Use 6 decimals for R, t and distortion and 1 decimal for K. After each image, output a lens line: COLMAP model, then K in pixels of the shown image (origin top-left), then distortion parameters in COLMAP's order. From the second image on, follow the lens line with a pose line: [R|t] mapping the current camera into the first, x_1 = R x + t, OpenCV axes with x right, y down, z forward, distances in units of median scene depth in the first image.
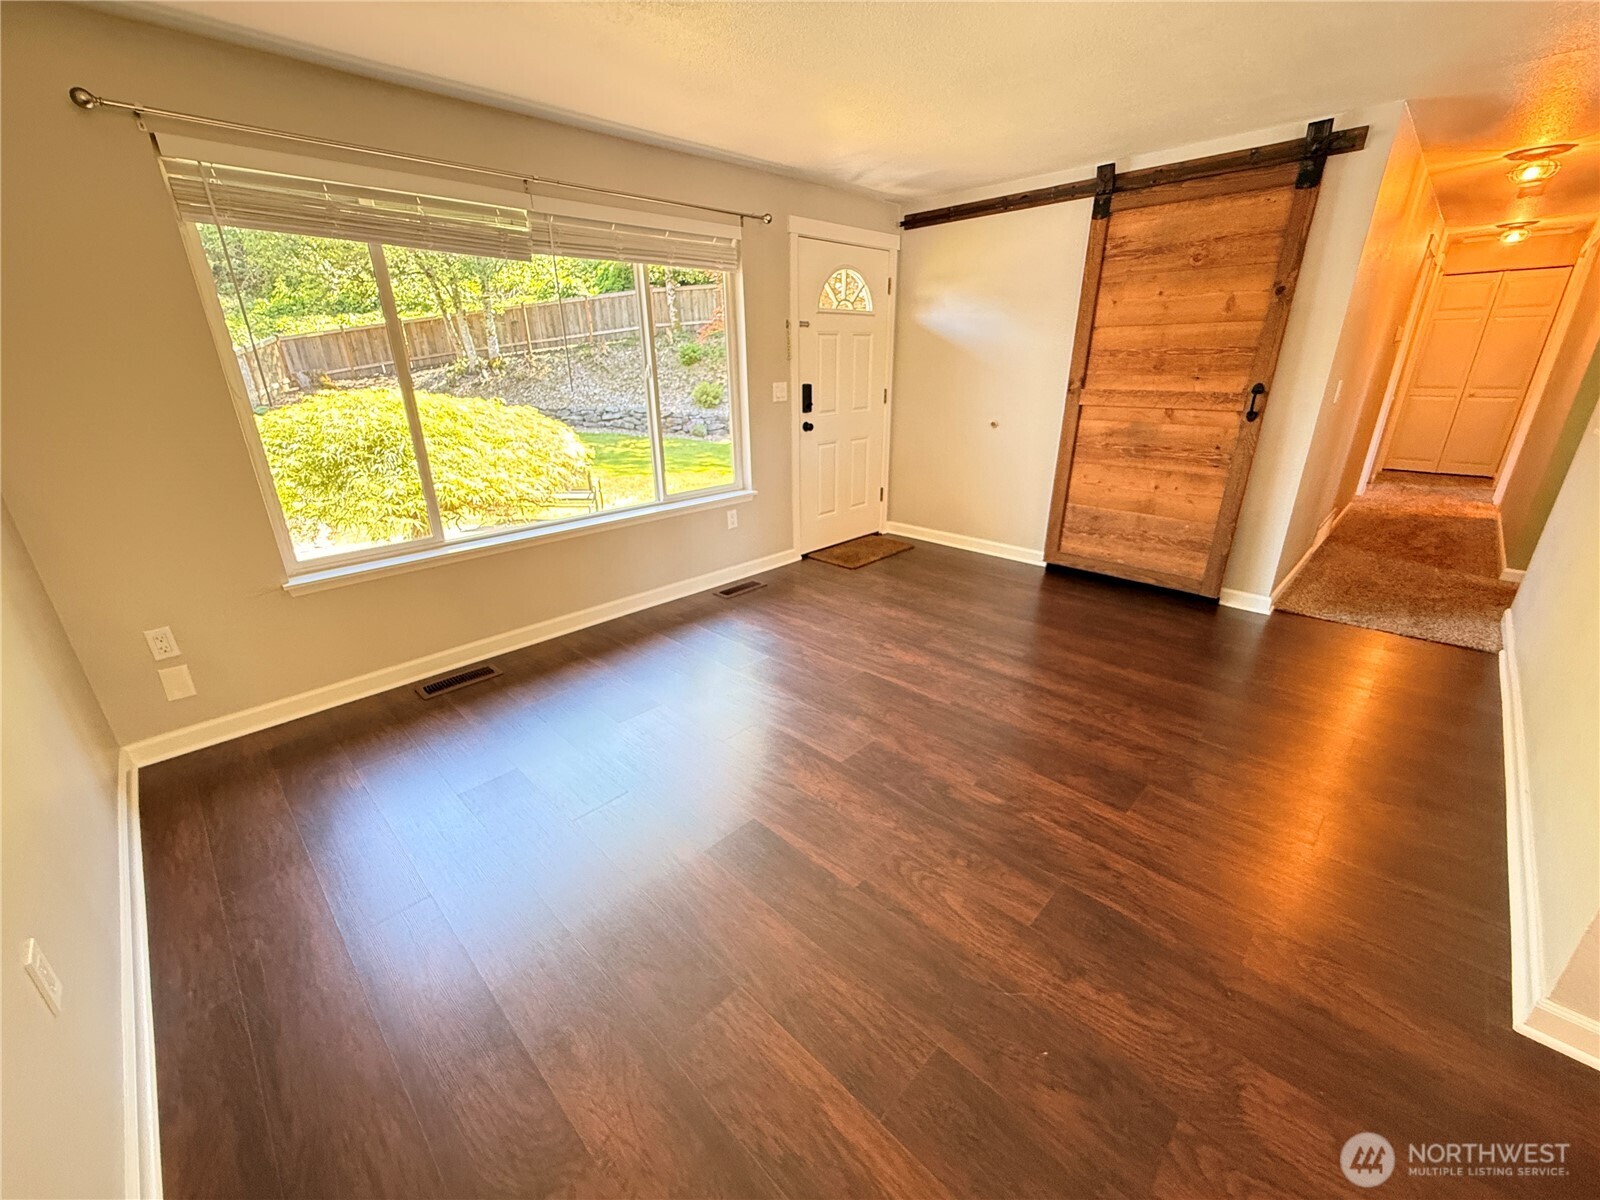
lens RADIAL K [[643.7, 0, 796.9], [0, 643.7, 600.1], [0, 0, 1]] dist [0.001076, -0.000520]
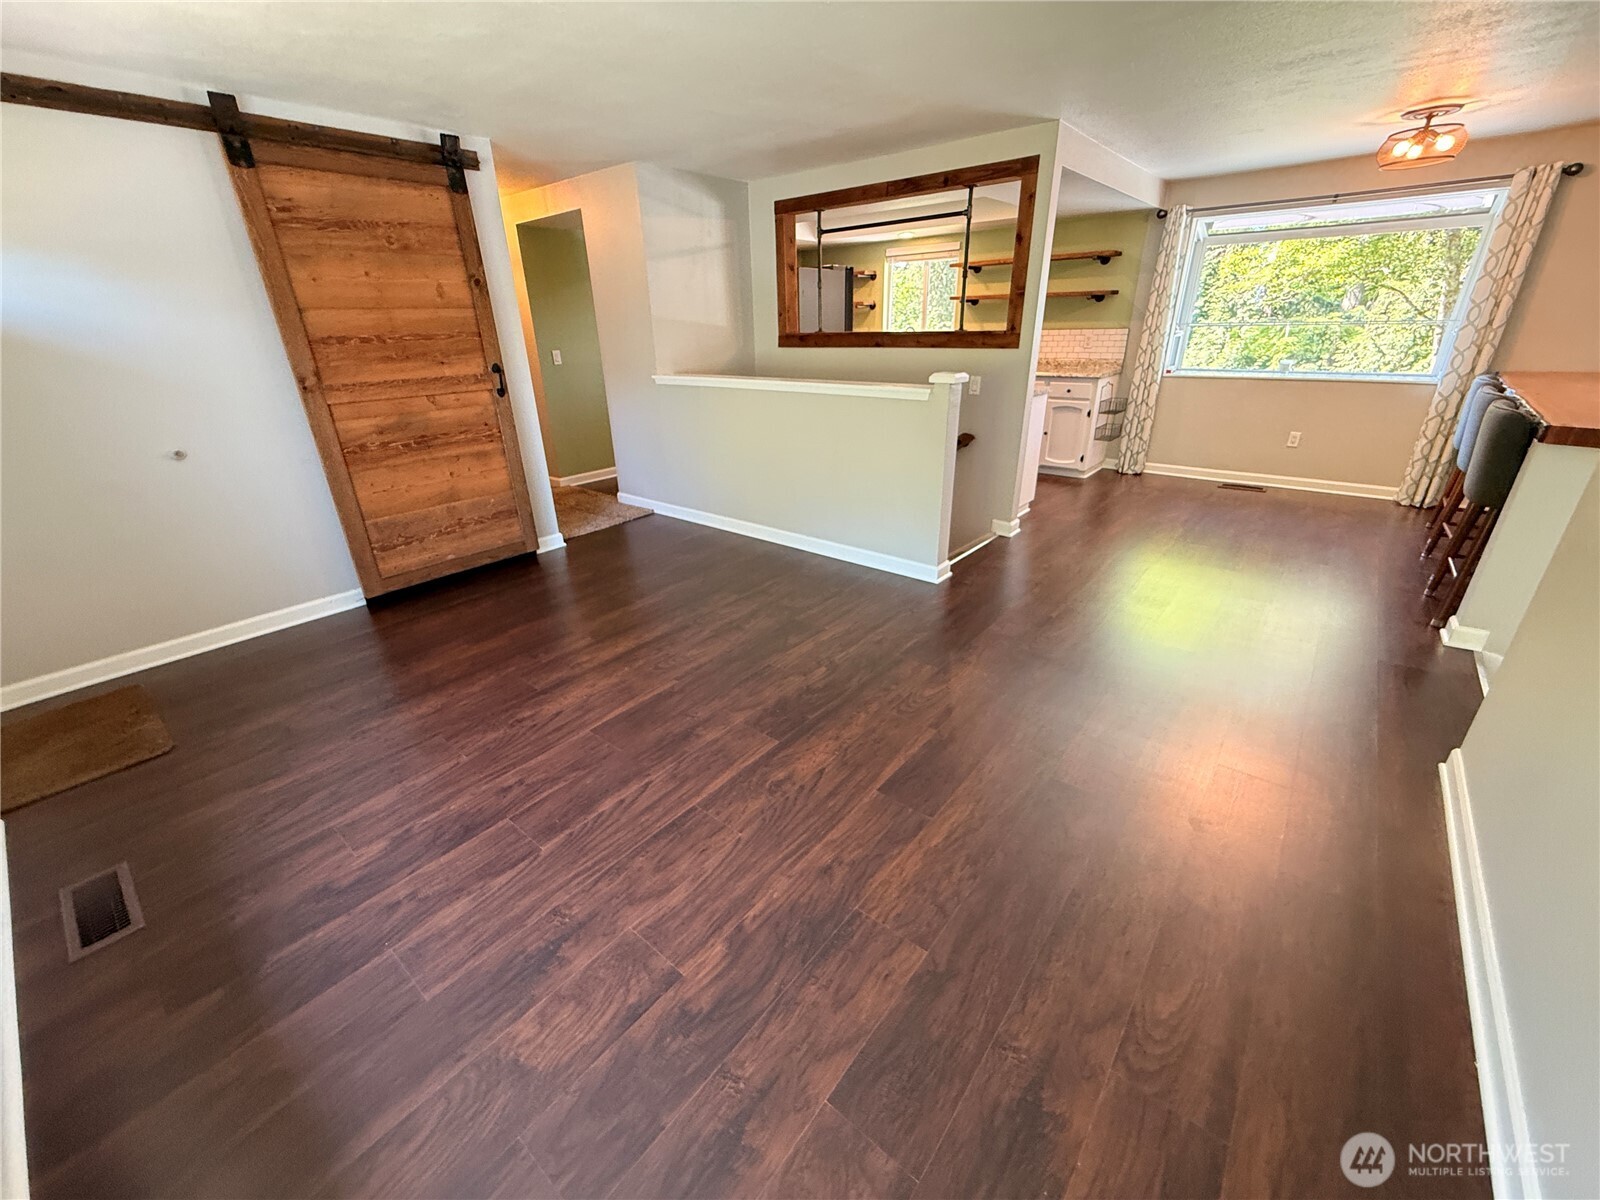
lens RADIAL K [[643.7, 0, 796.9], [0, 643.7, 600.1], [0, 0, 1]] dist [0.001076, -0.000520]
pose [[-0.096703, -0.382063, 0.919063, -0.501353], [0.375985, 0.840950, 0.389151, -0.204074], [-0.921566, 0.383186, 0.062328, 0.535316]]
